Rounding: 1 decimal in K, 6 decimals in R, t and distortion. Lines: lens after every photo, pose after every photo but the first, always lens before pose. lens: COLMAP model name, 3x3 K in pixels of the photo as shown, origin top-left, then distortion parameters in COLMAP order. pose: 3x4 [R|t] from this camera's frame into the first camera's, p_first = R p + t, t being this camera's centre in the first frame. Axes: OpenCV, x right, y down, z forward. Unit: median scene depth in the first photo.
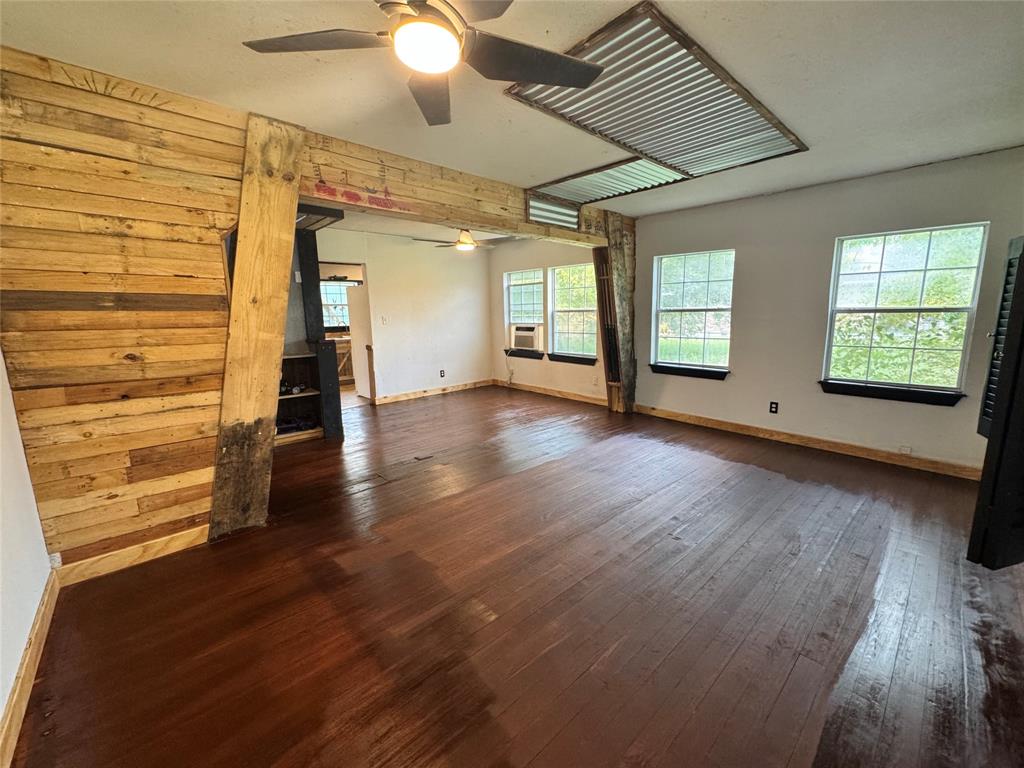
lens RADIAL K [[410.7, 0, 512.0], [0, 410.7, 384.0], [0, 0, 1]] dist [-0.000238, 0.000101]
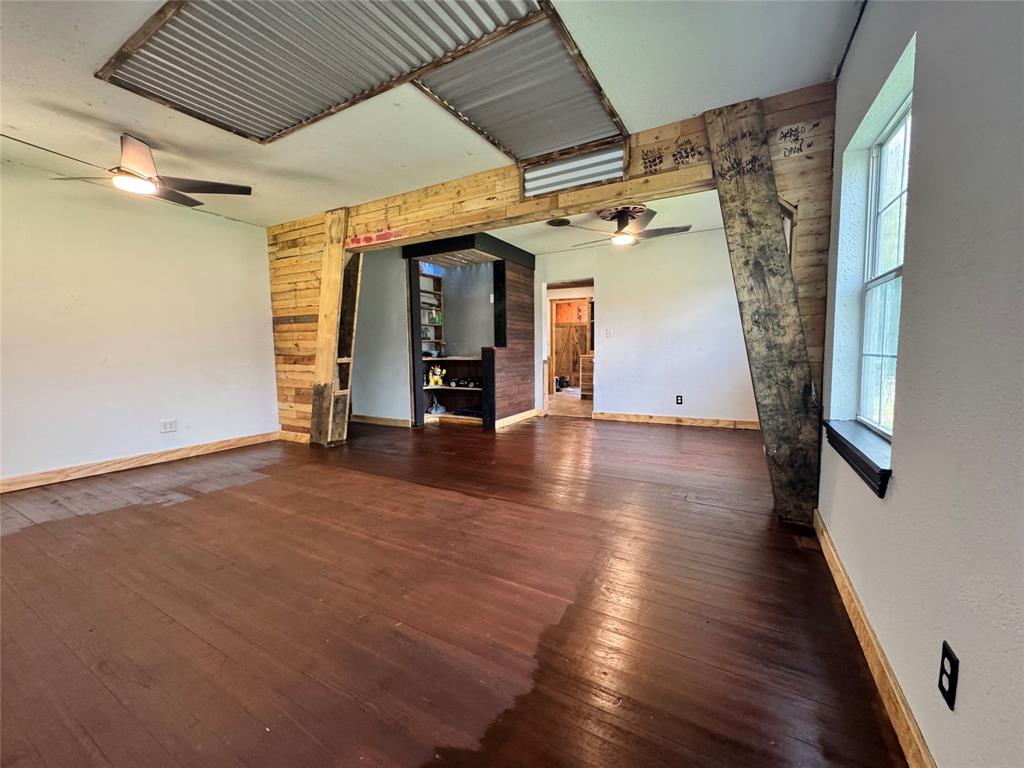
lens RADIAL K [[410.7, 0, 512.0], [0, 410.7, 384.0], [0, 0, 1]] dist [-0.000238, 0.000101]
pose [[0.313122, 0.091795, -0.945266, 0.849570], [-0.152170, 0.987308, 0.045471, -0.075511], [0.937443, 0.129603, 0.323116, 0.786538]]
